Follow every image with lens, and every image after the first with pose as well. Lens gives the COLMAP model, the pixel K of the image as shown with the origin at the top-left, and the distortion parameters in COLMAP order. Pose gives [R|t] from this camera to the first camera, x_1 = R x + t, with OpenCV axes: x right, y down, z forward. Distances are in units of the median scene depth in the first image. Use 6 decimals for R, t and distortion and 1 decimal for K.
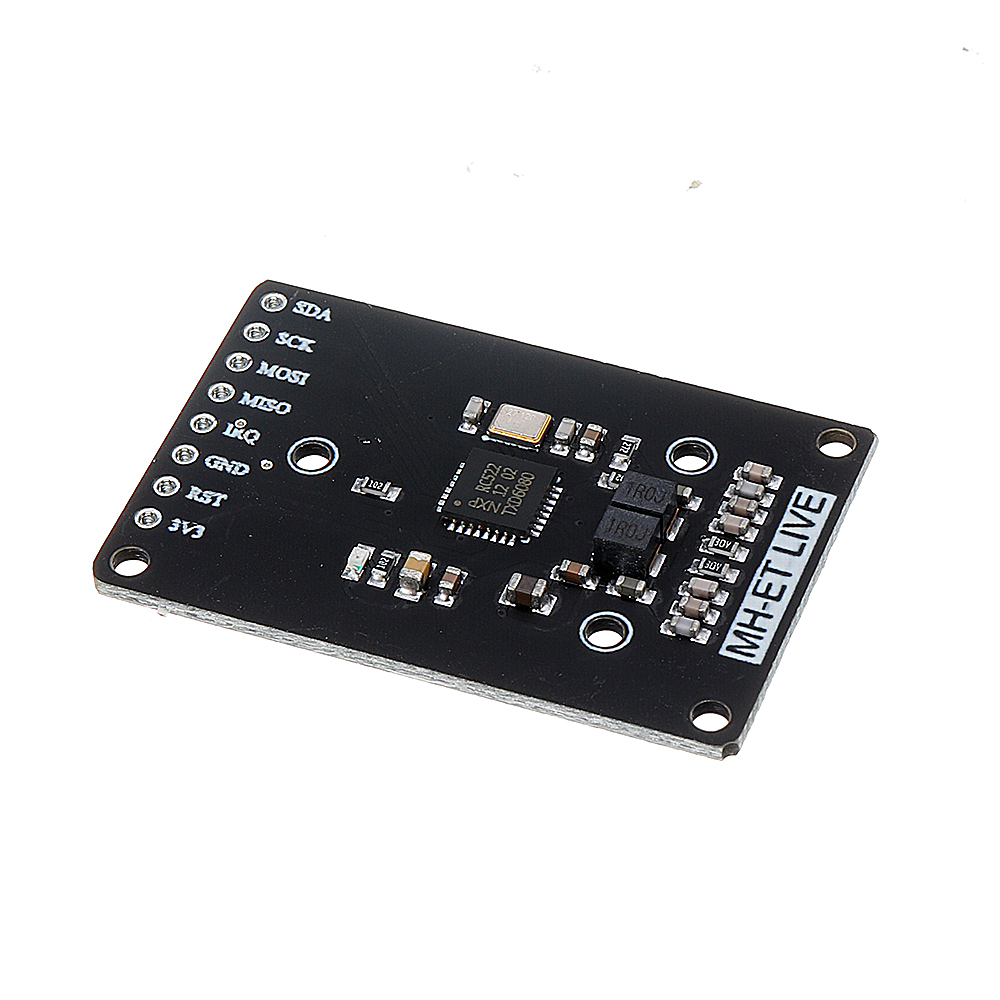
lens RADIAL K [[4771.5, 0, 500.0], [0, 4771.5, 499.6], [0, 0, 1]] dist [-0.608081, 0.000000]
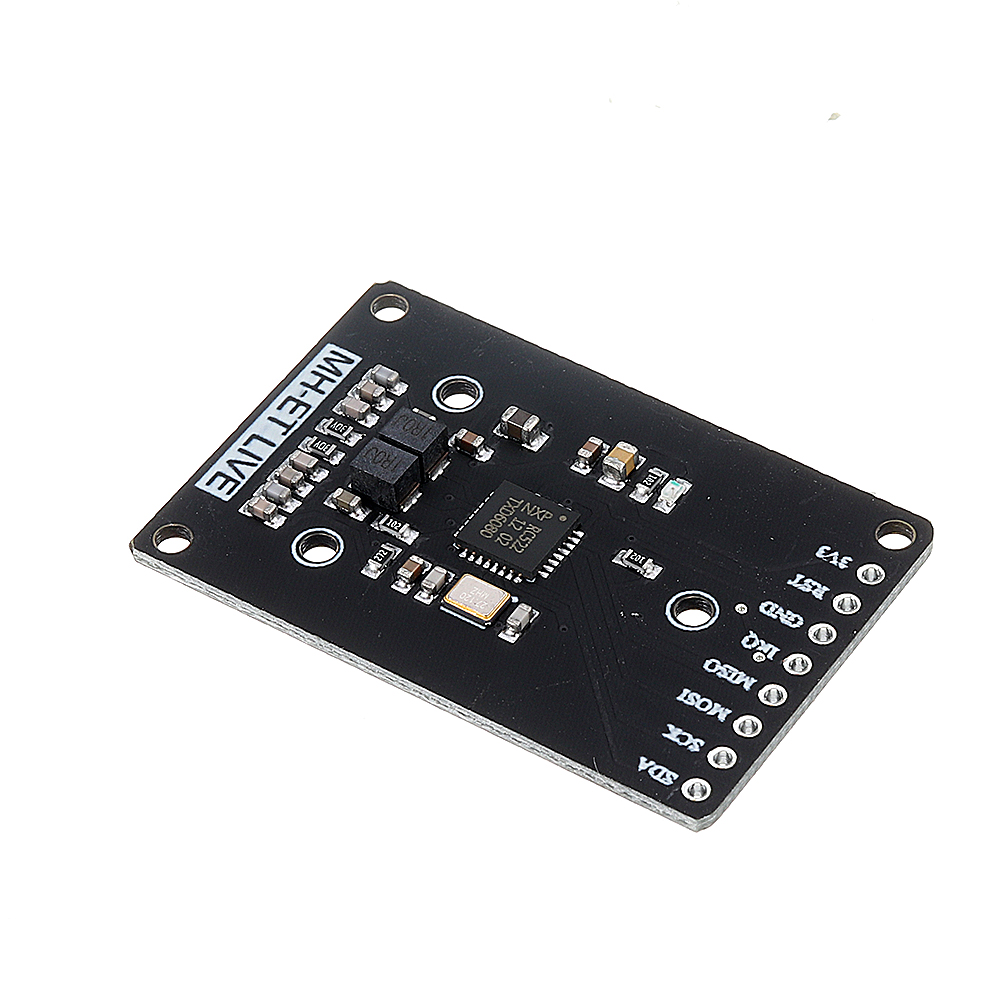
lens RADIAL K [[4848.2, 0, 500.6], [0, 4848.2, 500.3], [0, 0, 1]] dist [-0.416463, 0.000000]
pose [[-0.973559, -0.104769, 0.202992, -0.201411], [0.208559, -0.045128, 0.976968, -0.991243], [-0.093195, 0.993472, 0.065785, 0.928436]]
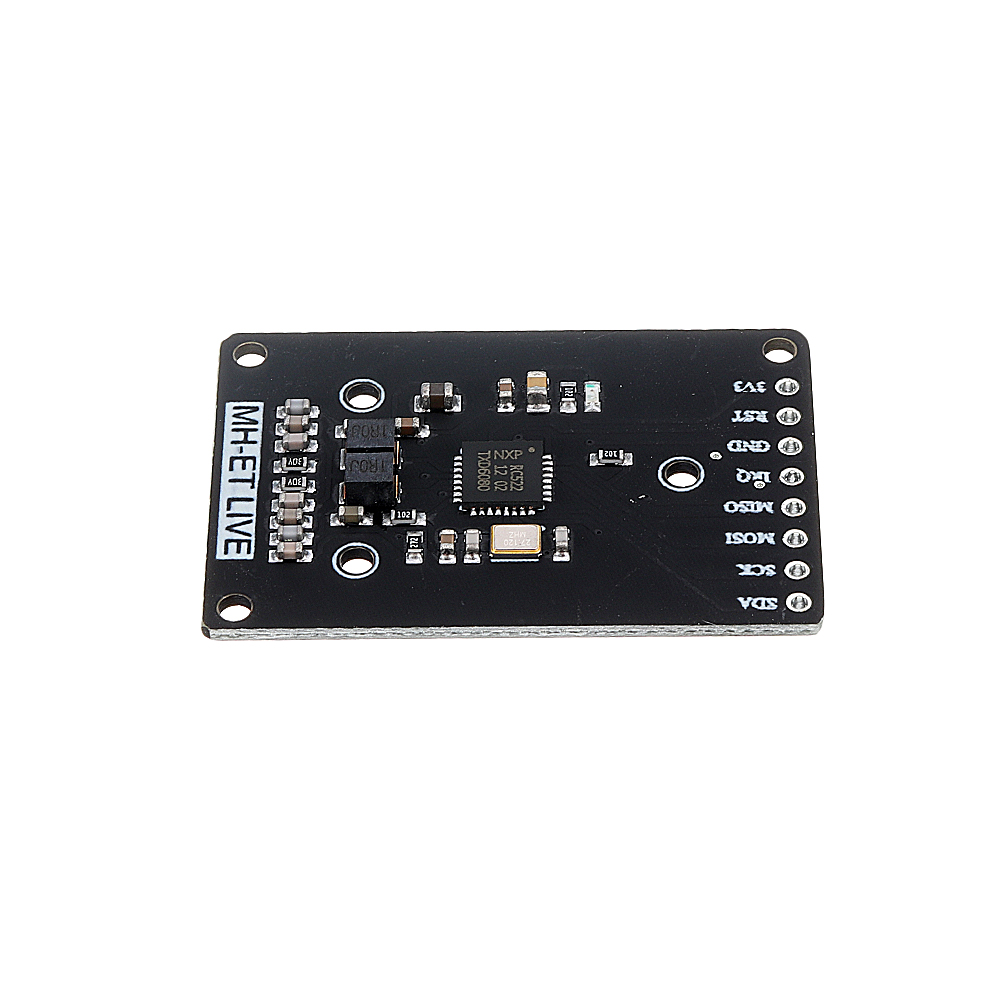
lens RADIAL K [[4330.3, 0, 500.6], [0, 4330.3, 502.1], [0, 0, 1]] dist [-0.179721, 0.000000]
pose [[-0.933606, 0.304711, -0.188495, 0.194907], [-0.213190, -0.049590, 0.975751, -0.998564], [0.287975, 0.951153, 0.111259, 0.893192]]
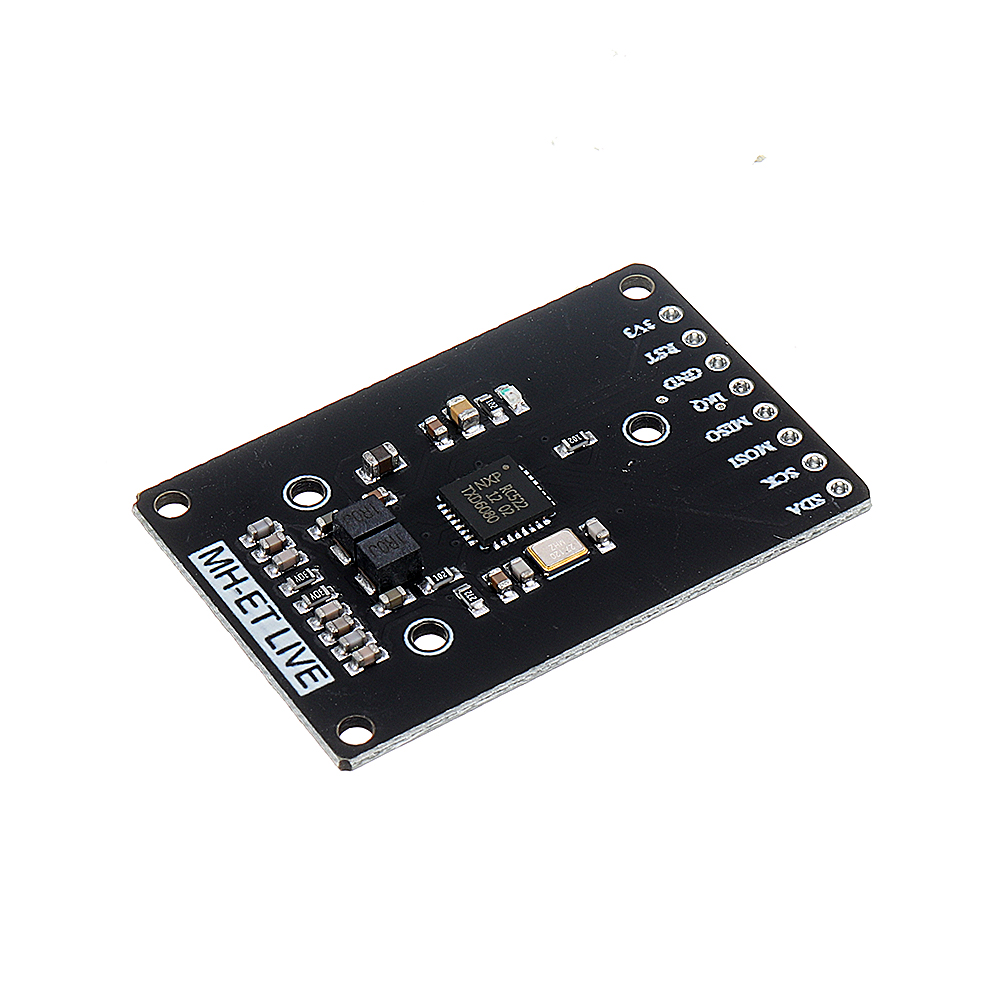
lens RADIAL K [[4330.3, 0, 498.8], [0, 4330.3, 498.3], [0, 0, 1]] dist [-0.179721, 0.000000]
pose [[-0.588573, 0.628922, -0.507976, 0.503289], [-0.555105, 0.142412, 0.819498, -0.814921], [0.587742, 0.764314, 0.265298, 0.737431]]
